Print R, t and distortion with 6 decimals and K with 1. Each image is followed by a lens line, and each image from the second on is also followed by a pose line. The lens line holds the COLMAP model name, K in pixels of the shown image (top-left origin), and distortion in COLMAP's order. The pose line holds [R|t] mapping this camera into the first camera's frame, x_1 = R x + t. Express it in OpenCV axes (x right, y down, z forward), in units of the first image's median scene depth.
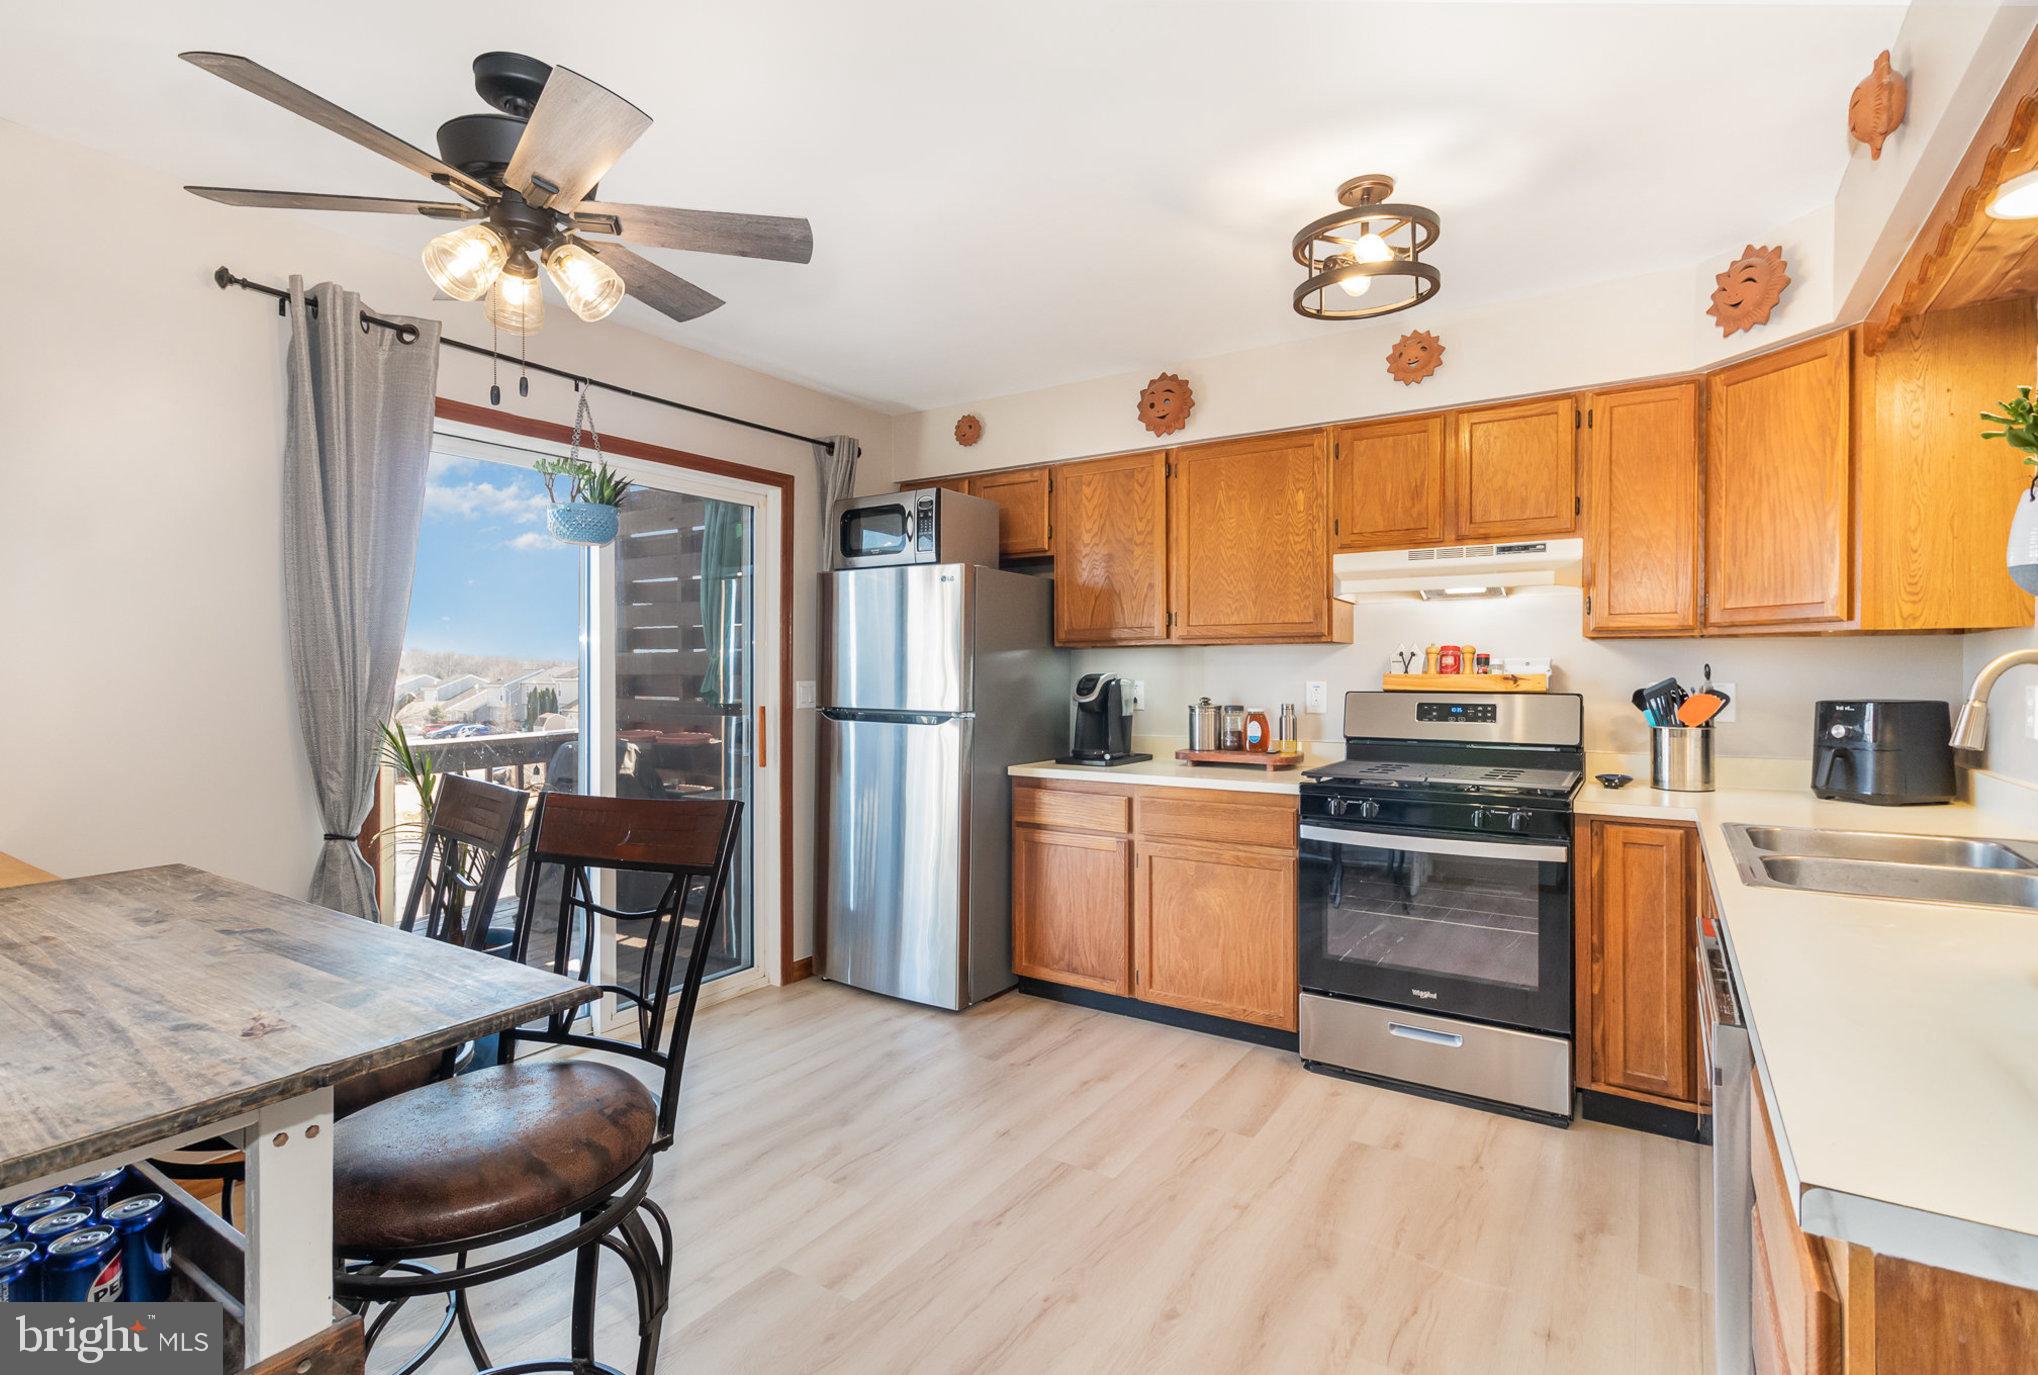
lens RADIAL K [[981.7, 0, 1015.4], [0, 981.7, 671.2], [0, 0, 1]] dist [-0.000254, 0.000297]
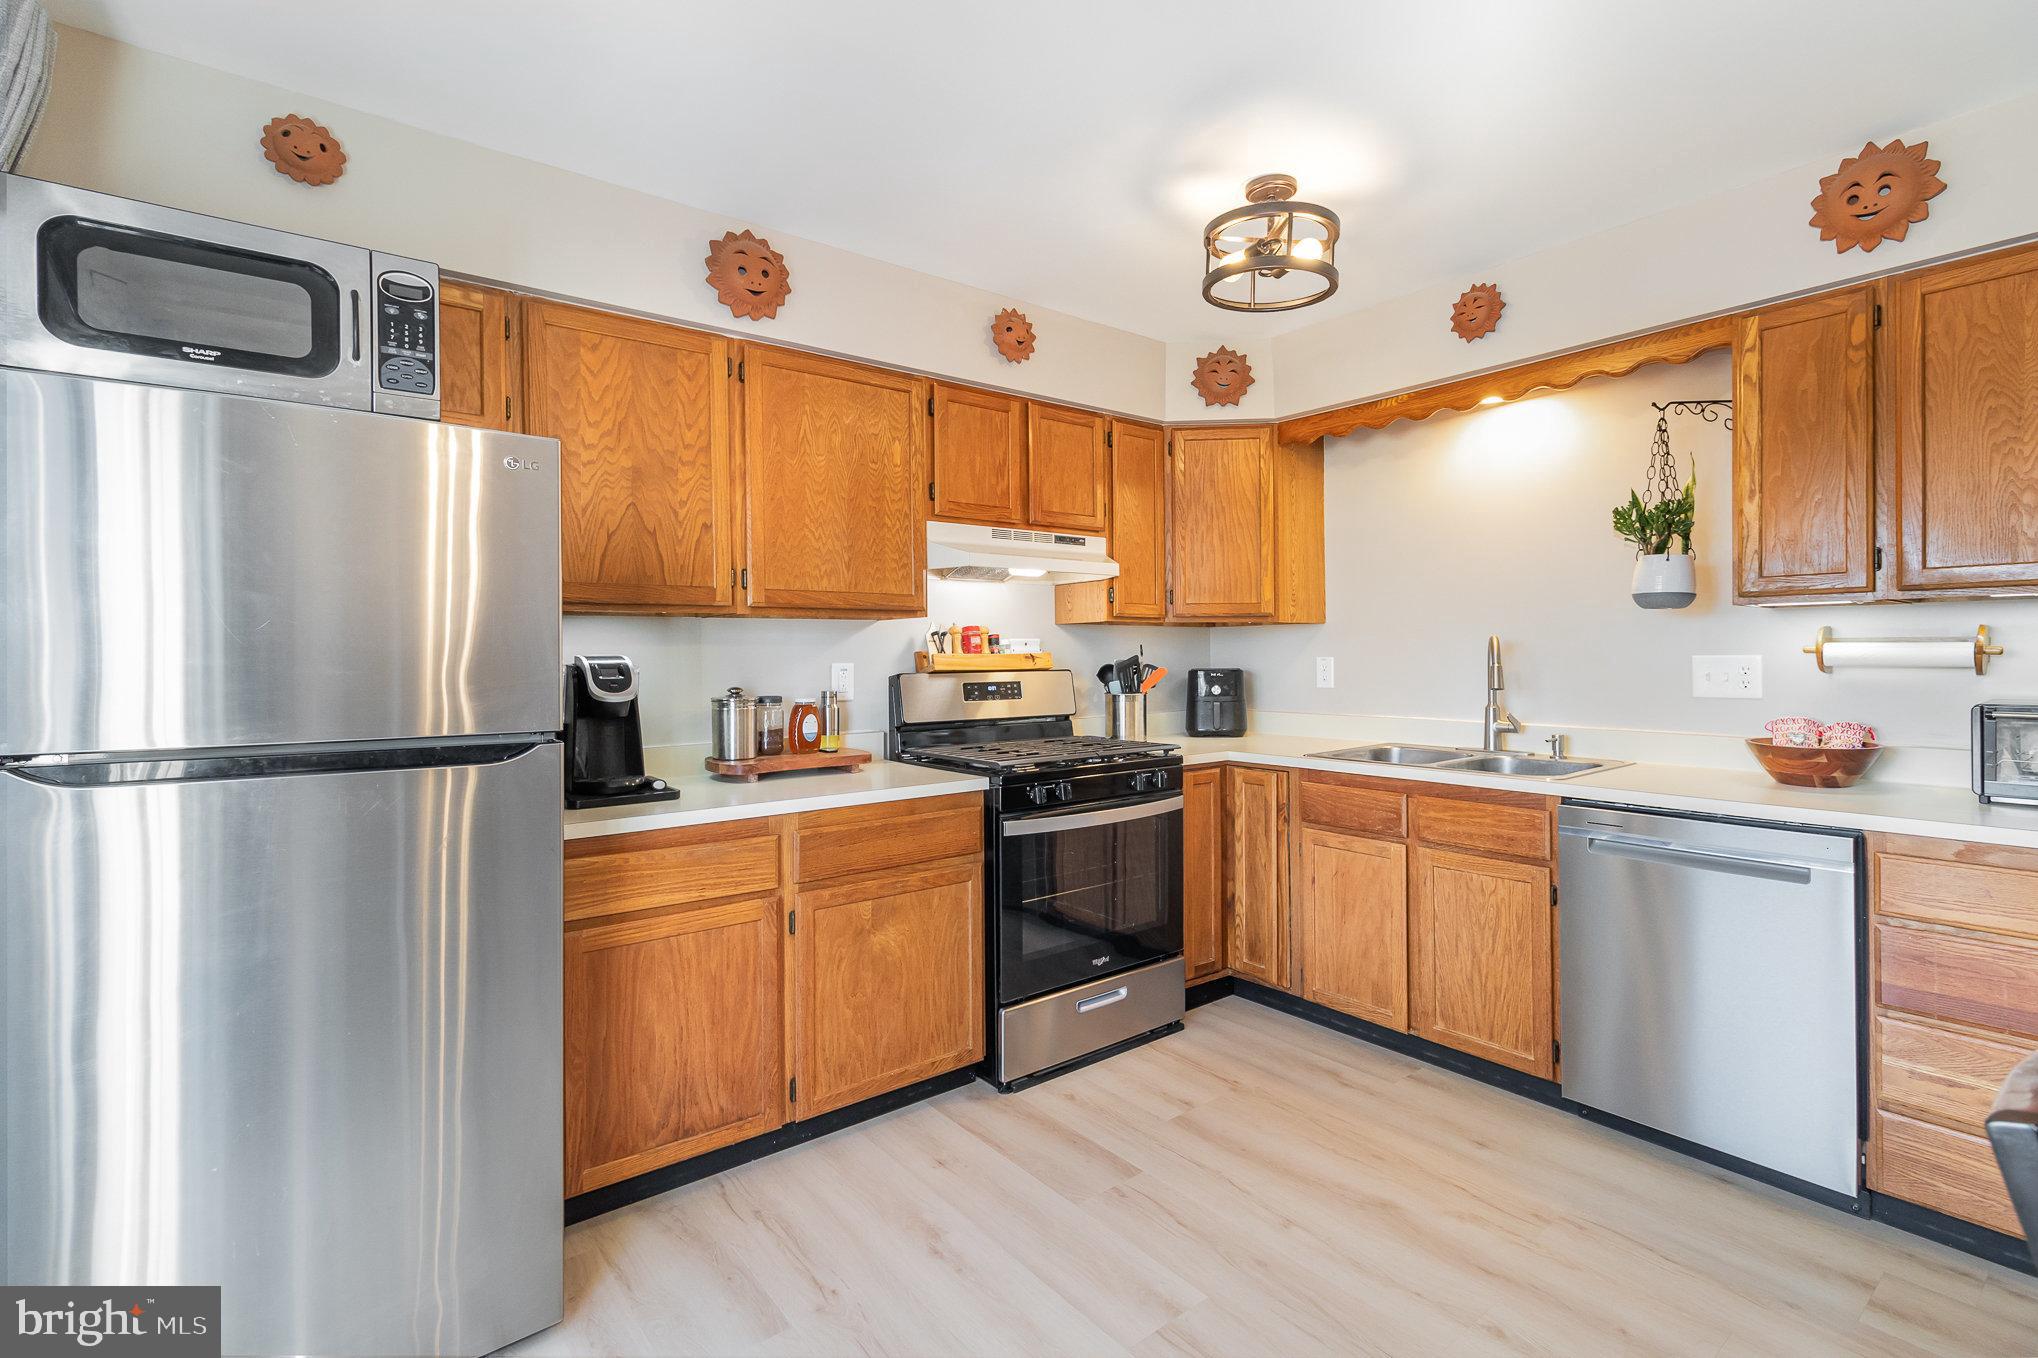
lens RADIAL K [[948.7, 0, 1038.6], [0, 948.7, 648.0], [0, 0, 1]] dist [0.005089, -0.000975]
pose [[0.301507, 0.004782, 0.953452, -0.493014], [0.005193, 0.999964, -0.006657, 0.004105], [-0.953450, 0.006958, 0.301472, 0.666799]]
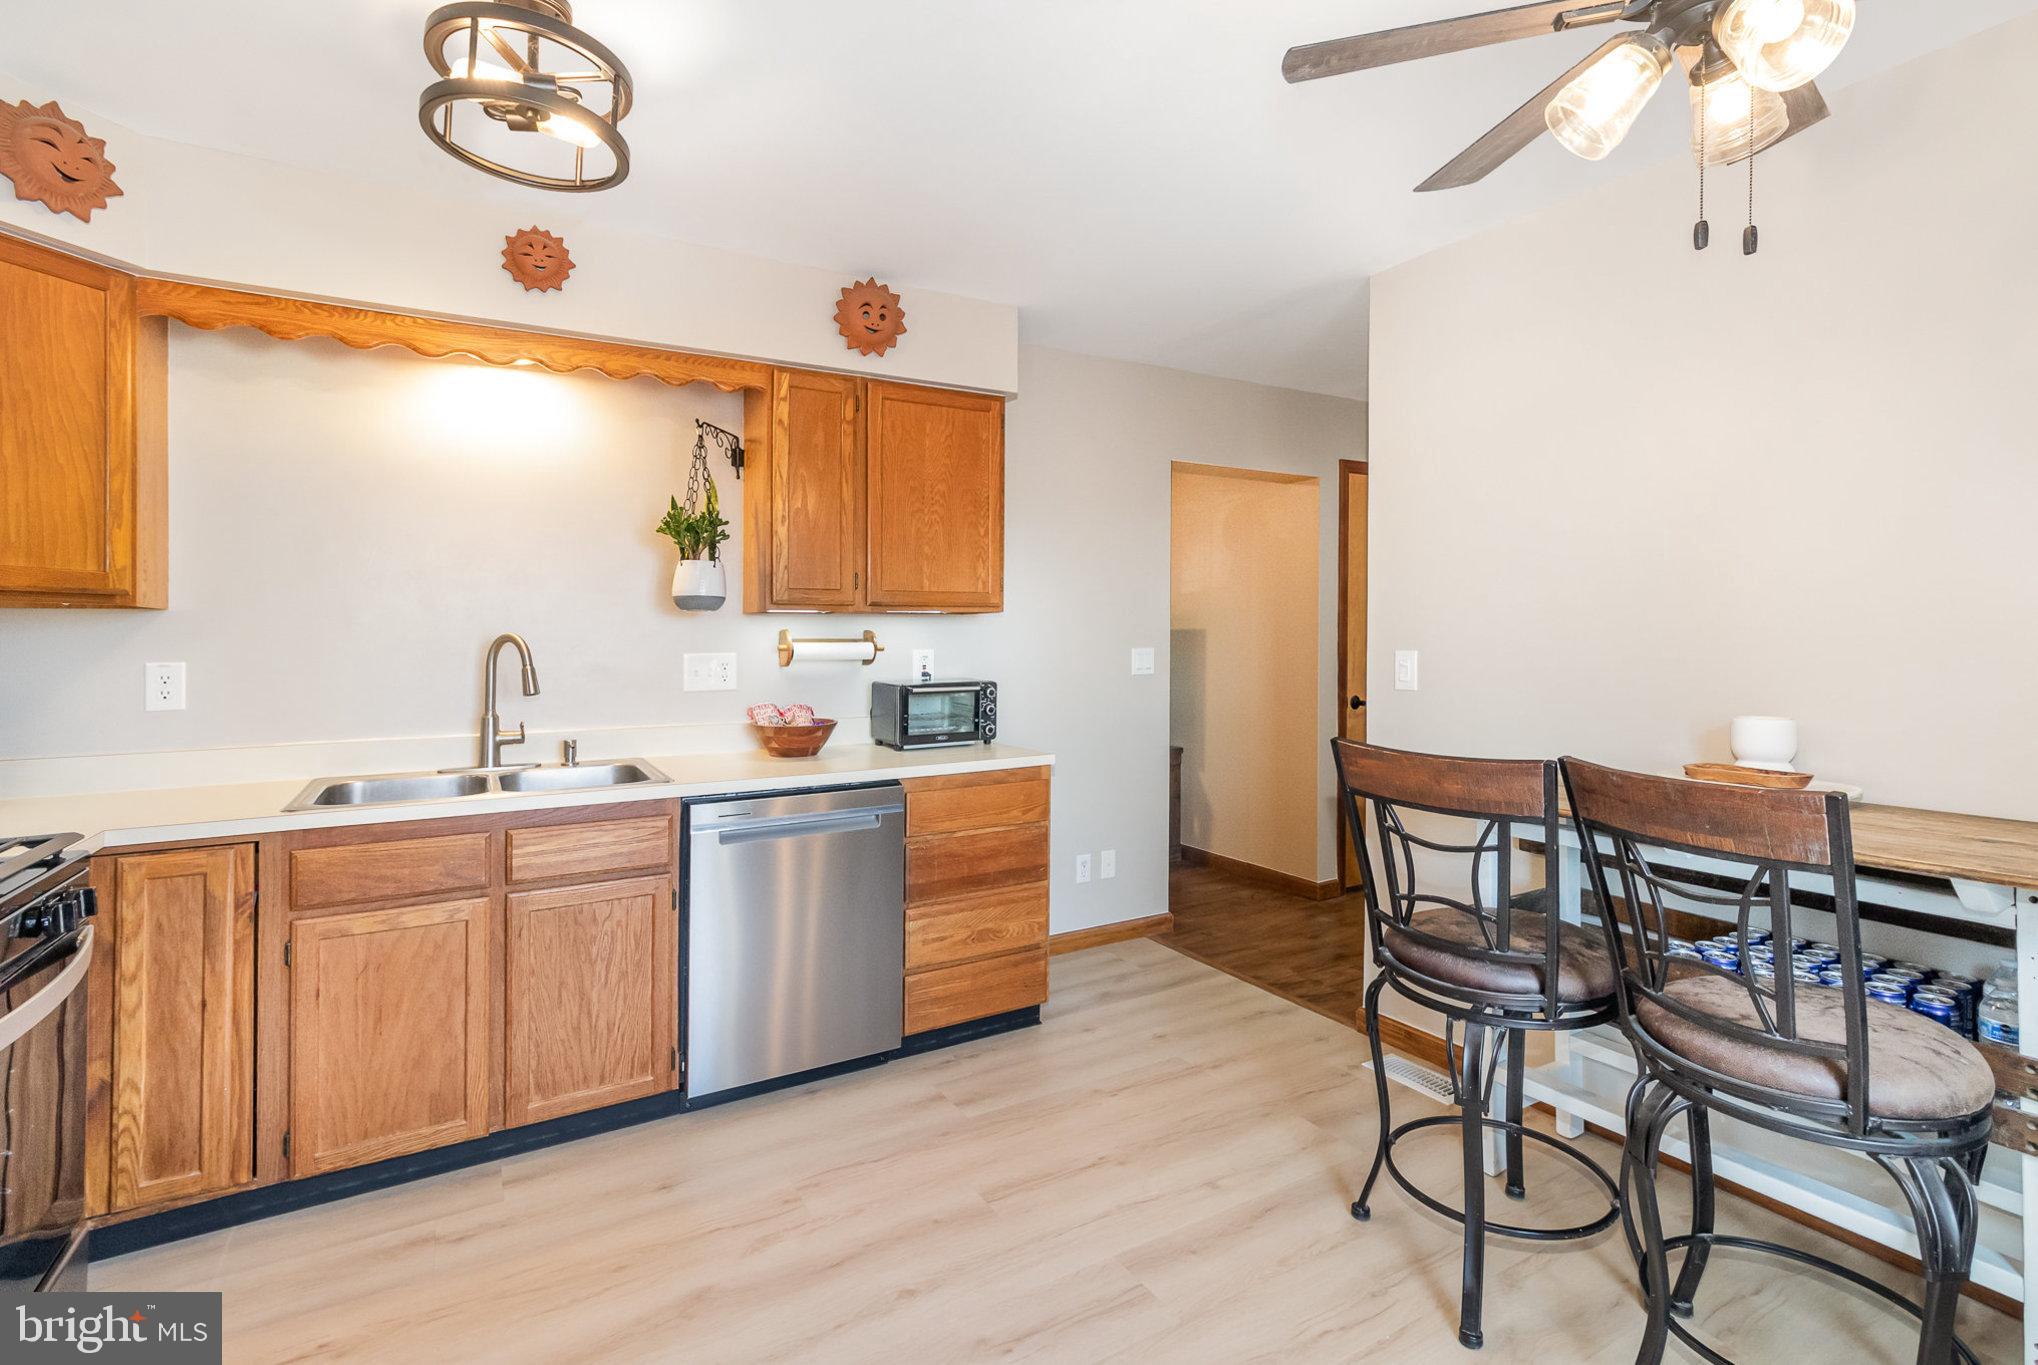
lens RADIAL K [[948.7, 0, 1054.3], [0, 948.7, 637.8], [0, 0, 1]] dist [0.005089, -0.000975]
pose [[-0.902290, 0.009647, 0.431022, -0.232208], [0.009410, 0.999952, -0.002683, -0.001618], [-0.431027, 0.001635, -0.902337, 1.054534]]
